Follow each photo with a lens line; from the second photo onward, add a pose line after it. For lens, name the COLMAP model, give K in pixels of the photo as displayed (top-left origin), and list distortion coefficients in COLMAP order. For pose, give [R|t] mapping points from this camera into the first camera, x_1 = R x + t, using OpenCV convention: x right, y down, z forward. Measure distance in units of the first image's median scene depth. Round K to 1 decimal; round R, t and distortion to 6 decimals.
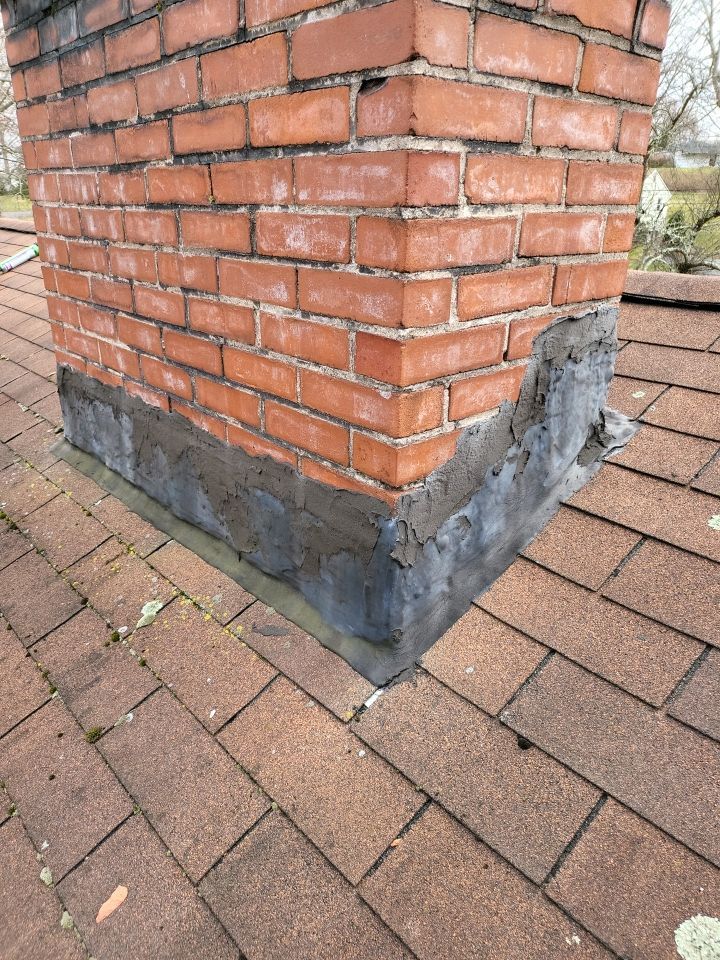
lens RADIAL K [[694.4, 0, 343.4], [0, 694.4, 481.0], [0, 0, 1]] dist [0.048711, -0.055817]
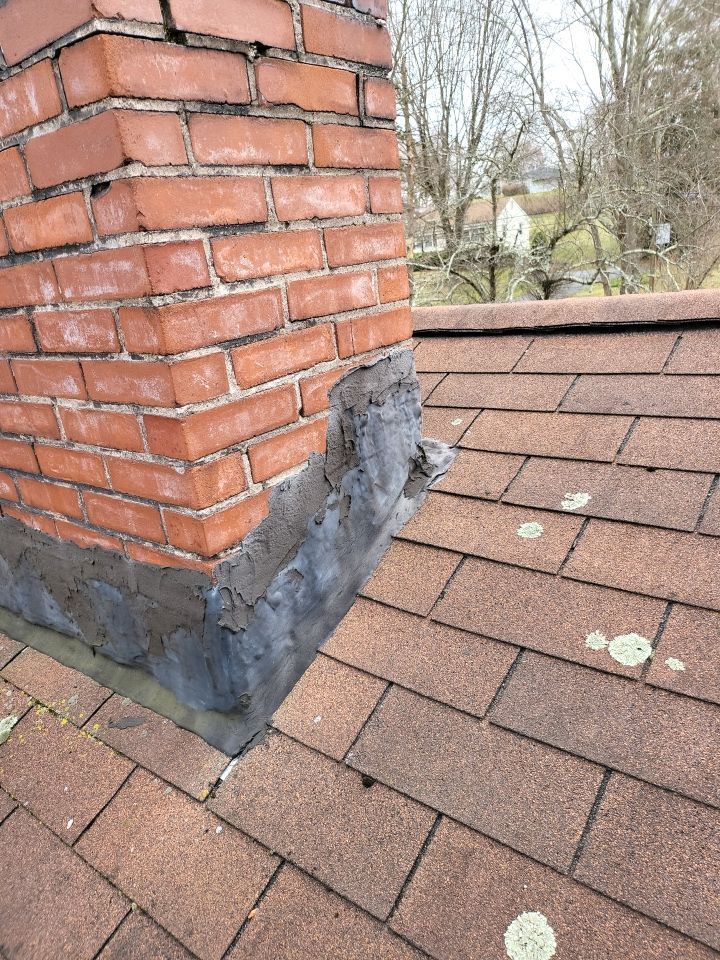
lens RADIAL K [[695.7, 0, 360.0], [0, 695.7, 480.0], [0, 0, 1]] dist [0.058544, -0.070185]
pose [[0.975245, -0.173450, 0.137156, 0.162391], [0.182684, 0.981473, -0.057776, -0.002101], [-0.124594, 0.081402, 0.988863, -0.047919]]
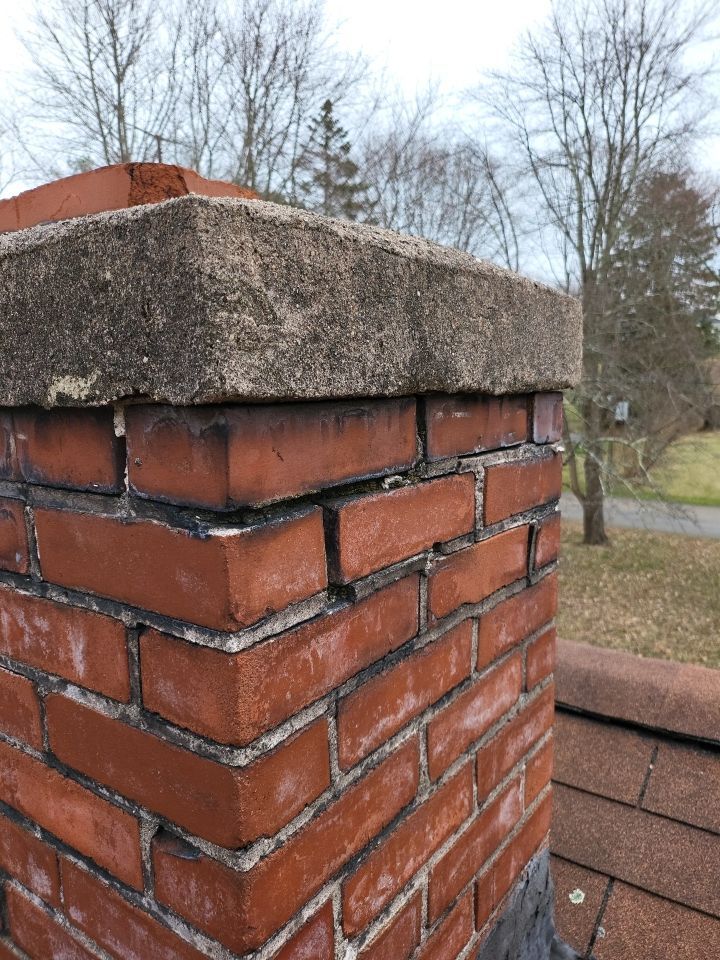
lens RADIAL K [[712.5, 0, 360.0], [0, 712.5, 480.0], [0, 0, 1]] dist [0.053306, -0.060527]
pose [[0.974769, -0.054564, 0.216445, 0.062921], [0.109255, 0.962199, -0.249473, -0.556338], [-0.194651, 0.266826, 0.943883, 0.257363]]
